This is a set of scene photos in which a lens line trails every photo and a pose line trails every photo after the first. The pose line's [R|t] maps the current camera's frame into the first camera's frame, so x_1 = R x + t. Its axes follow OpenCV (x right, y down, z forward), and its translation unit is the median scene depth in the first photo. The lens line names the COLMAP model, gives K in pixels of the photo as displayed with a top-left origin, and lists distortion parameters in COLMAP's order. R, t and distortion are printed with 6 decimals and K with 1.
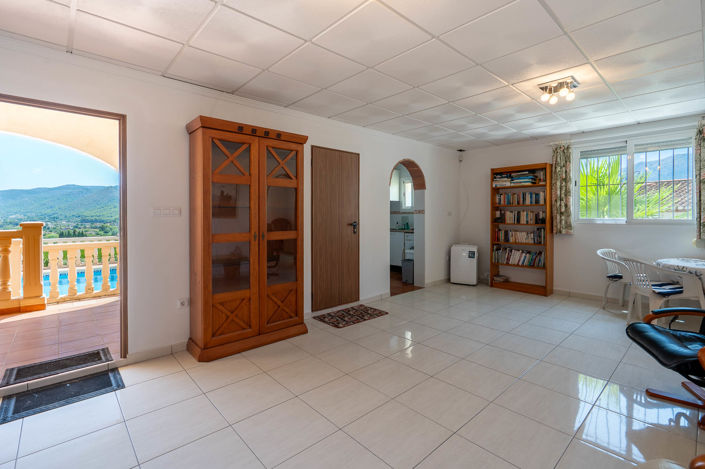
lens RADIAL K [[330.8, 0, 356.2], [0, 330.8, 214.8], [0, 0, 1]] dist [-0.000777, -0.000029]
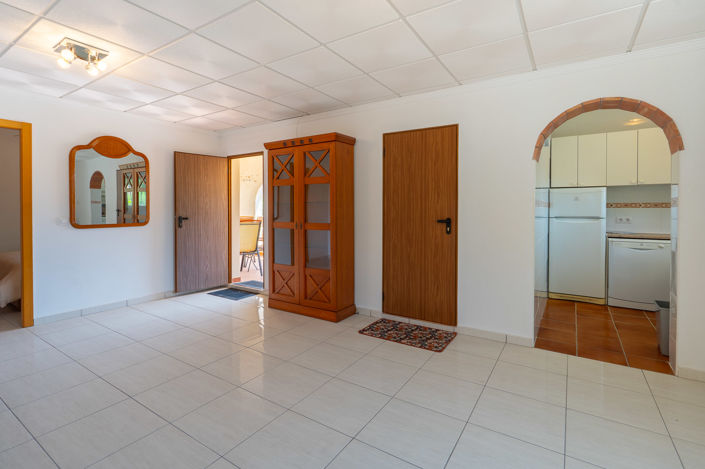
lens RADIAL K [[330.8, 0, 356.2], [0, 330.8, 214.8], [0, 0, 1]] dist [-0.000777, -0.000029]
pose [[0.255948, 0.013520, -0.966596, 0.726943], [-0.001137, 0.999906, 0.013684, 0.004258], [0.966690, -0.002403, 0.255940, 0.668018]]
